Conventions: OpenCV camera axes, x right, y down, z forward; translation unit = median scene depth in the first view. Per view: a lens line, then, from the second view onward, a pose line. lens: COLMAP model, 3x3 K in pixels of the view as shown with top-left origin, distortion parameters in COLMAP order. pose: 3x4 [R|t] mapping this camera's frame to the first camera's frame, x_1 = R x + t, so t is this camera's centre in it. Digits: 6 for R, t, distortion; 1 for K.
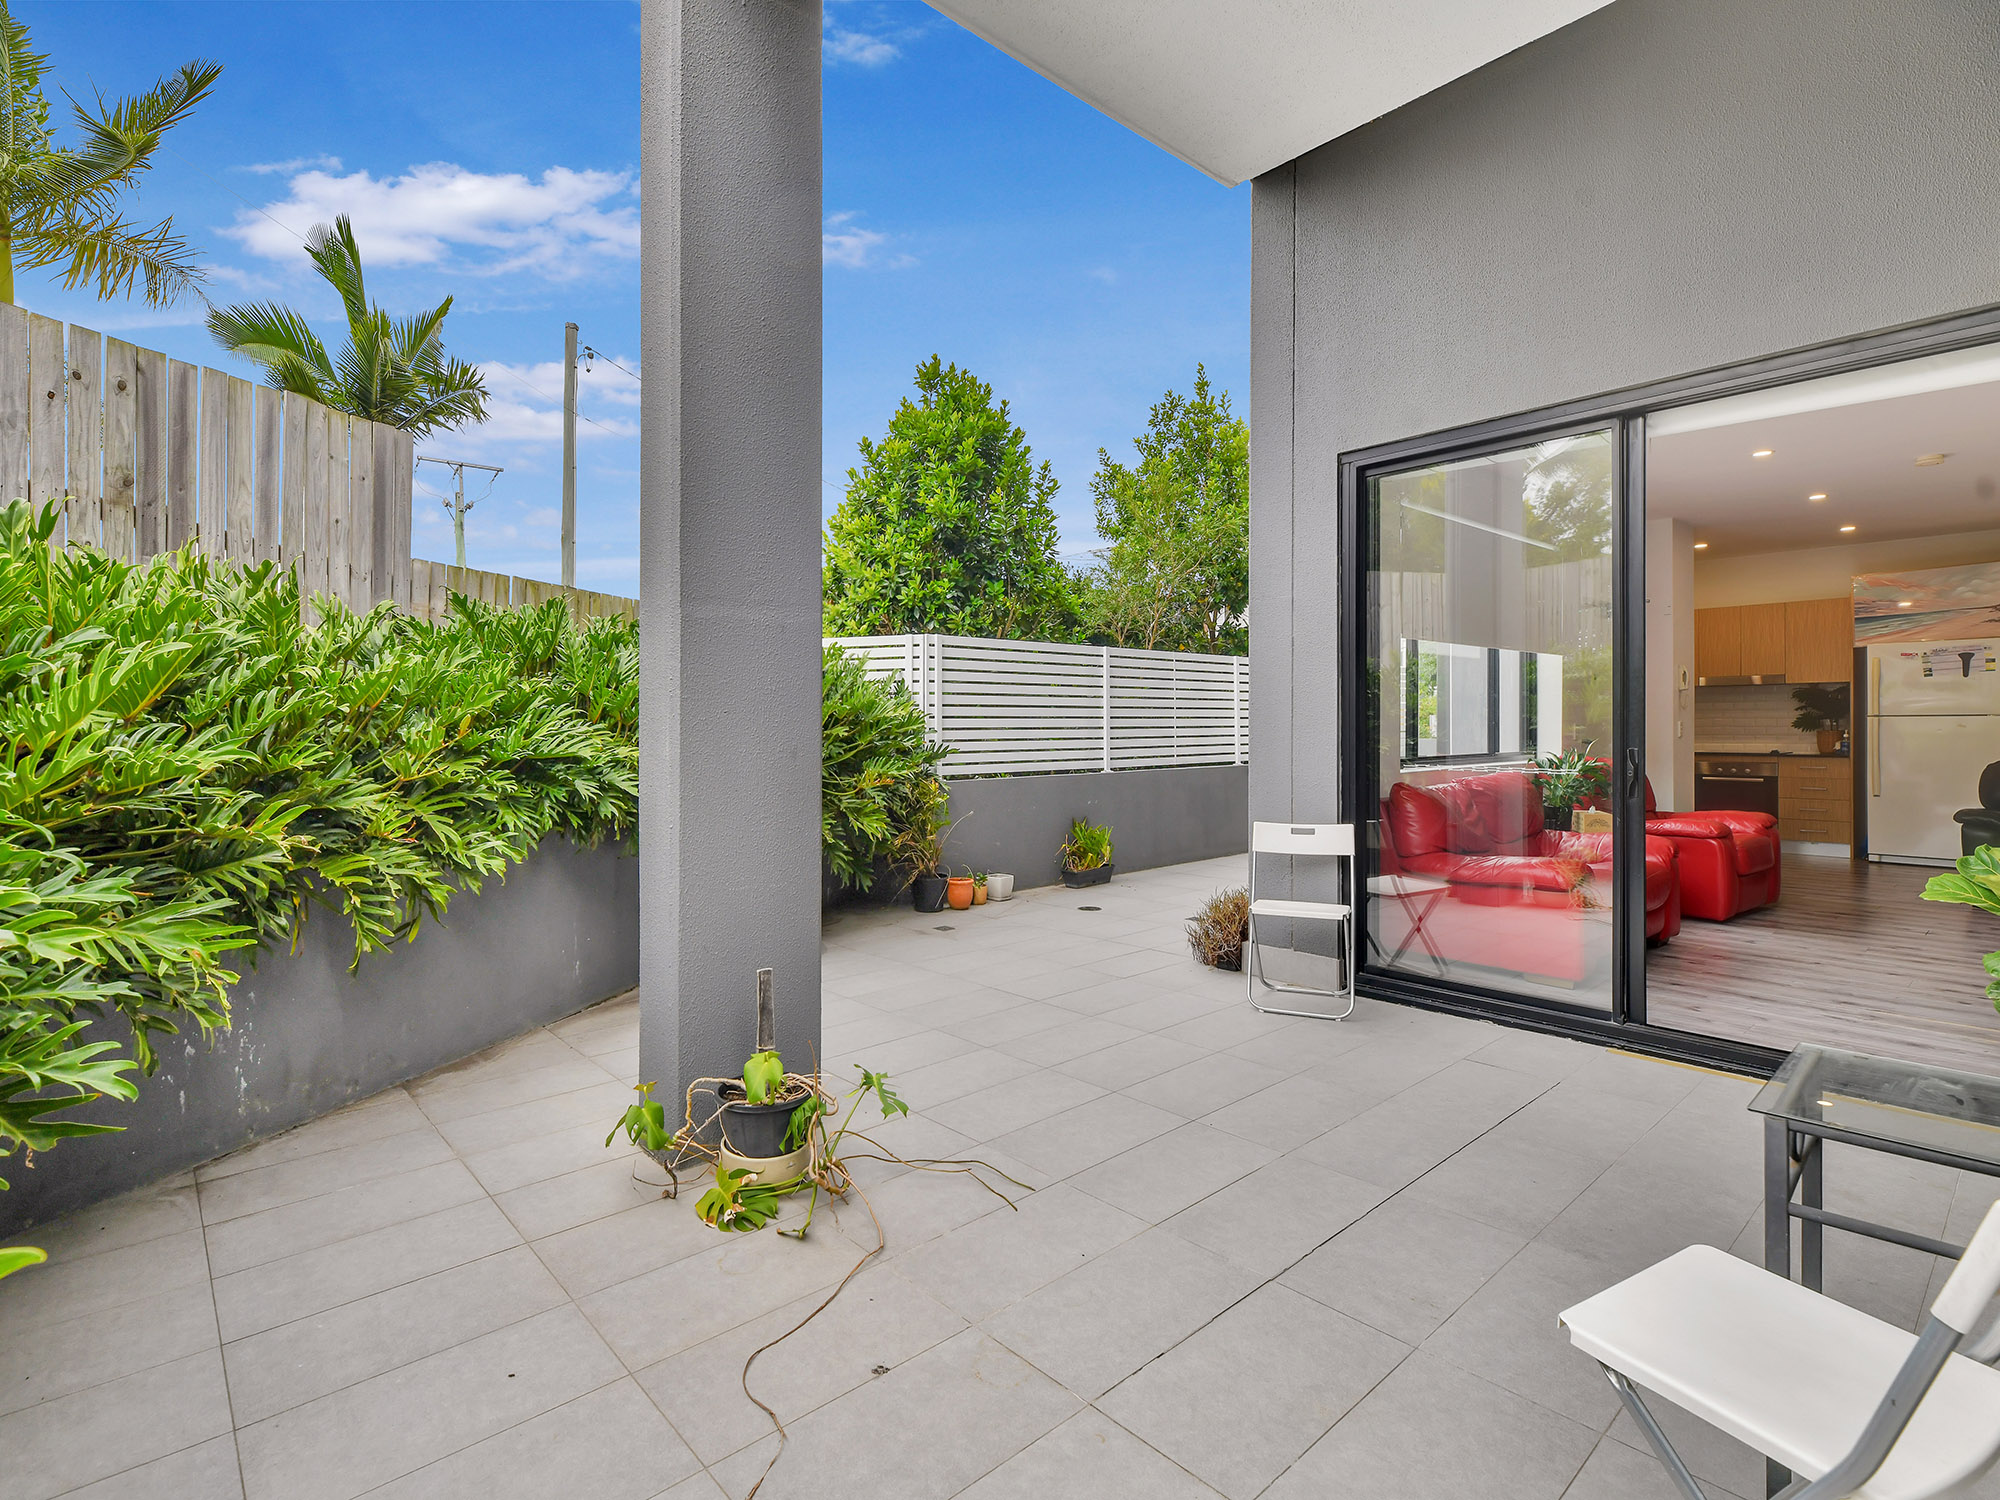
lens RADIAL K [[973.3, 0, 991.7], [0, 973.3, 735.7], [0, 0, 1]] dist [0.013378, -0.000103]
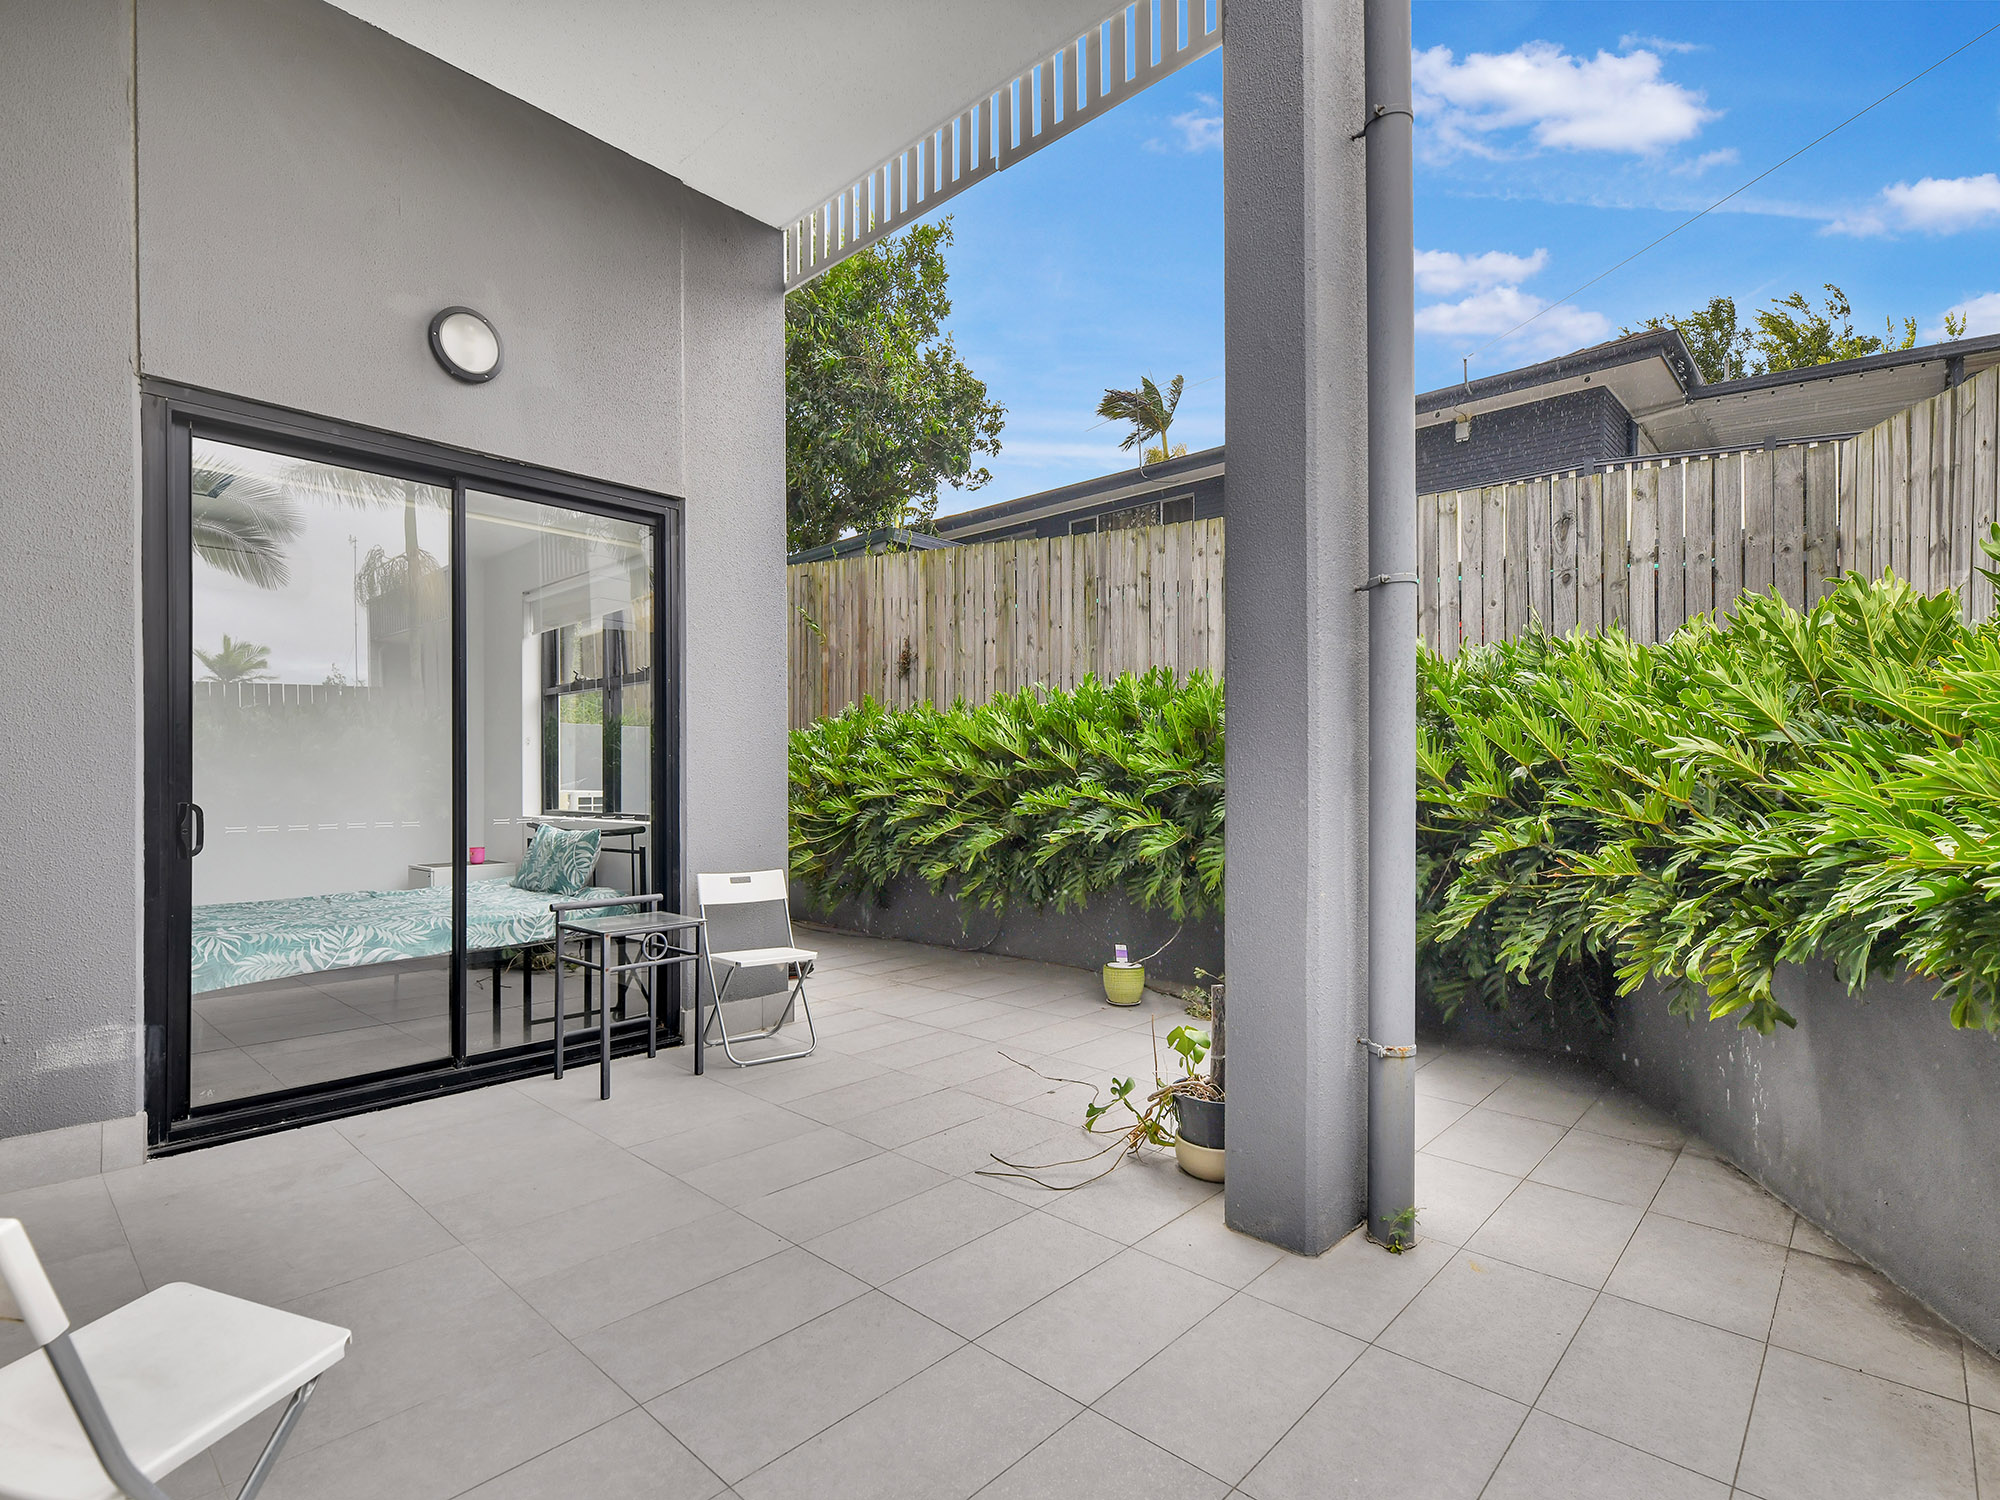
lens RADIAL K [[973.3, 0, 998.2], [0, 973.3, 764.0], [0, 0, 1]] dist [0.013378, -0.000103]
pose [[-0.996228, 0.009486, -0.086249, 0.049651], [0.009908, 0.999941, -0.004470, -0.008017], [0.086202, -0.005307, -0.996264, 0.906829]]
